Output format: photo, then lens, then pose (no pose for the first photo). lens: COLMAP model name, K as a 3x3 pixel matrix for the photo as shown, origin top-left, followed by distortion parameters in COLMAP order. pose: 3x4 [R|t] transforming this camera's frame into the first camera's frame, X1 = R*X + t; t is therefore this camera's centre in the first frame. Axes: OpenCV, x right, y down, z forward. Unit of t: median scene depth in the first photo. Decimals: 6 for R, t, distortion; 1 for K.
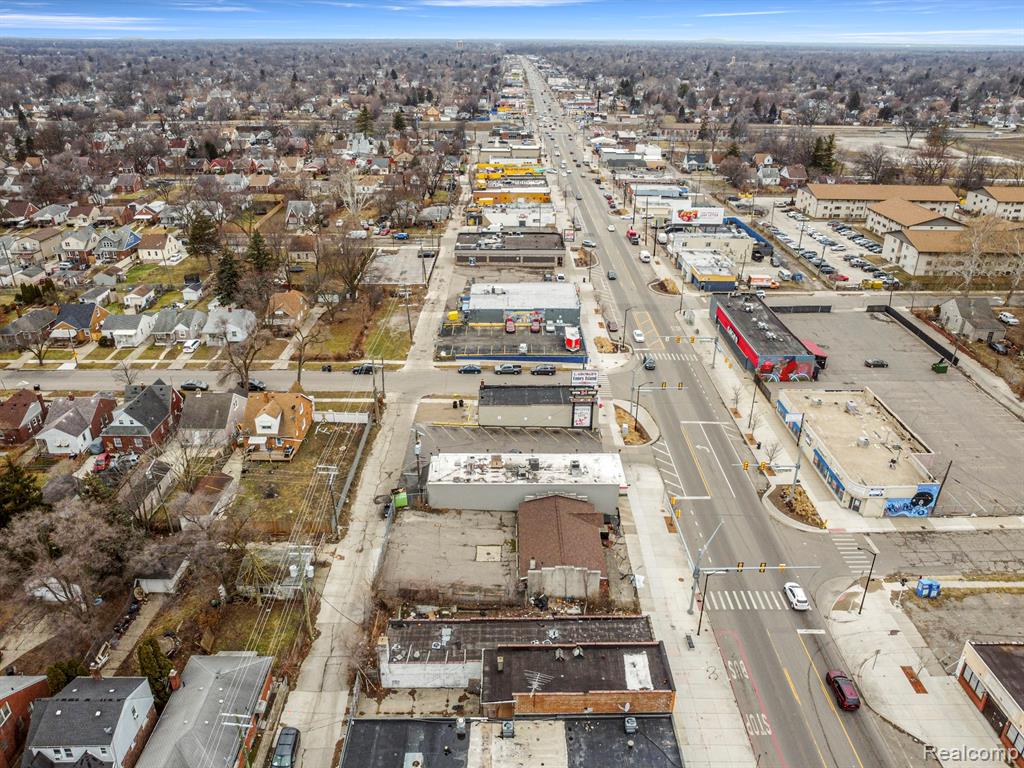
lens RADIAL K [[741.9, 0, 512.3], [0, 741.9, 384.8], [0, 0, 1]] dist [-0.027303, -0.003163]
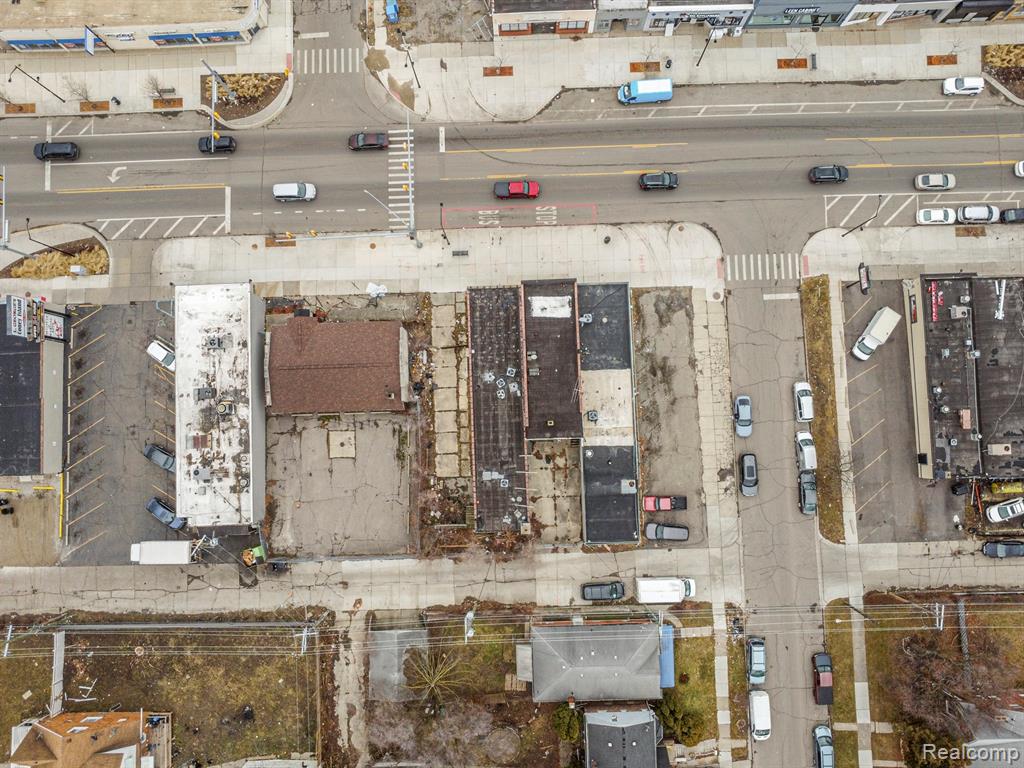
lens RADIAL K [[741.9, 0, 515.2], [0, 741.9, 385.4], [0, 0, 1]] dist [-0.027303, -0.003163]
pose [[-0.024441, -0.998162, 0.055462, -0.009964], [0.439668, 0.039092, 0.897309, -0.337488], [-0.897828, 0.046315, 0.437904, 0.260071]]
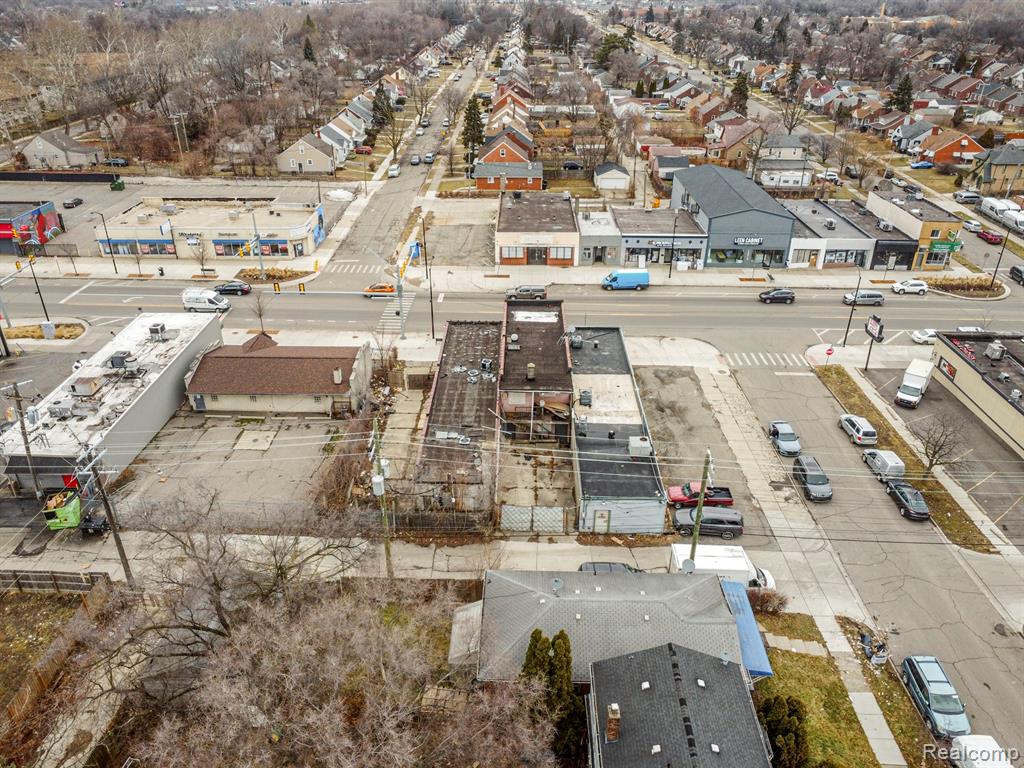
lens RADIAL K [[741.9, 0, 513.8], [0, 741.9, 383.3], [0, 0, 1]] dist [-0.027303, -0.003163]
pose [[0.024700, -0.482902, 0.875326, -0.402629], [0.425895, 0.797242, 0.427807, -0.006486], [-0.904435, 0.362230, 0.225358, 0.396536]]
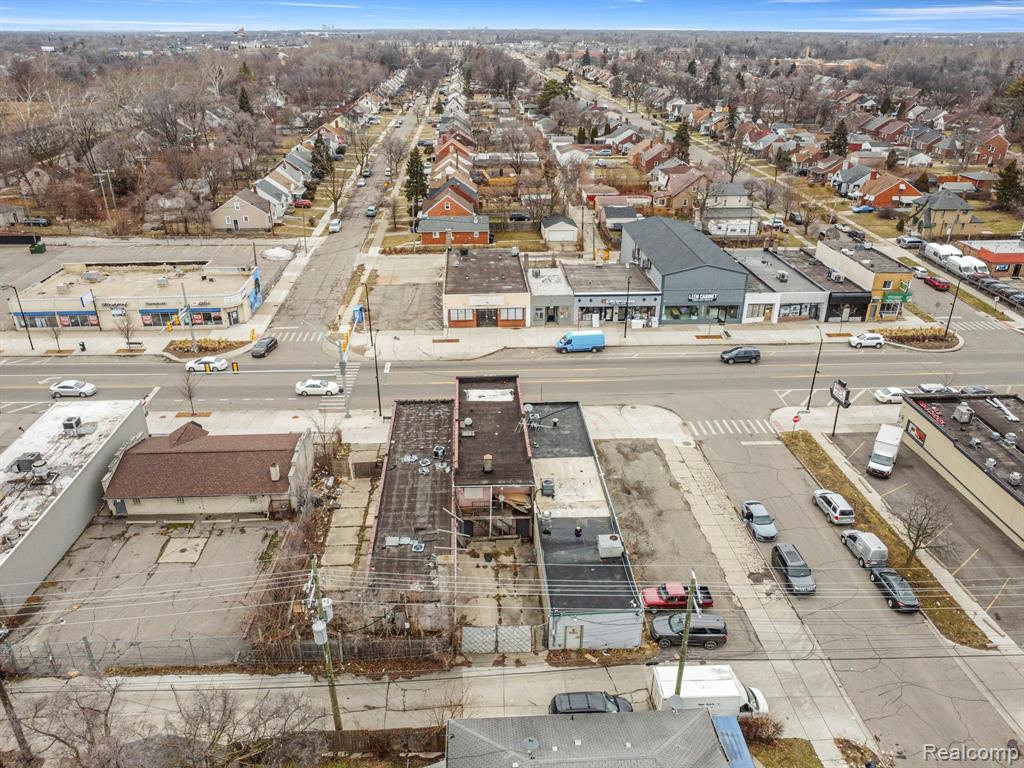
lens RADIAL K [[741.9, 0, 513.9], [0, 741.9, 383.3], [0, 0, 1]] dist [-0.027303, -0.003163]
pose [[-0.051289, -0.440887, 0.896096, -0.357217], [0.424565, 0.802531, 0.419152, -0.018313], [-0.903943, 0.401949, 0.146024, 0.394581]]
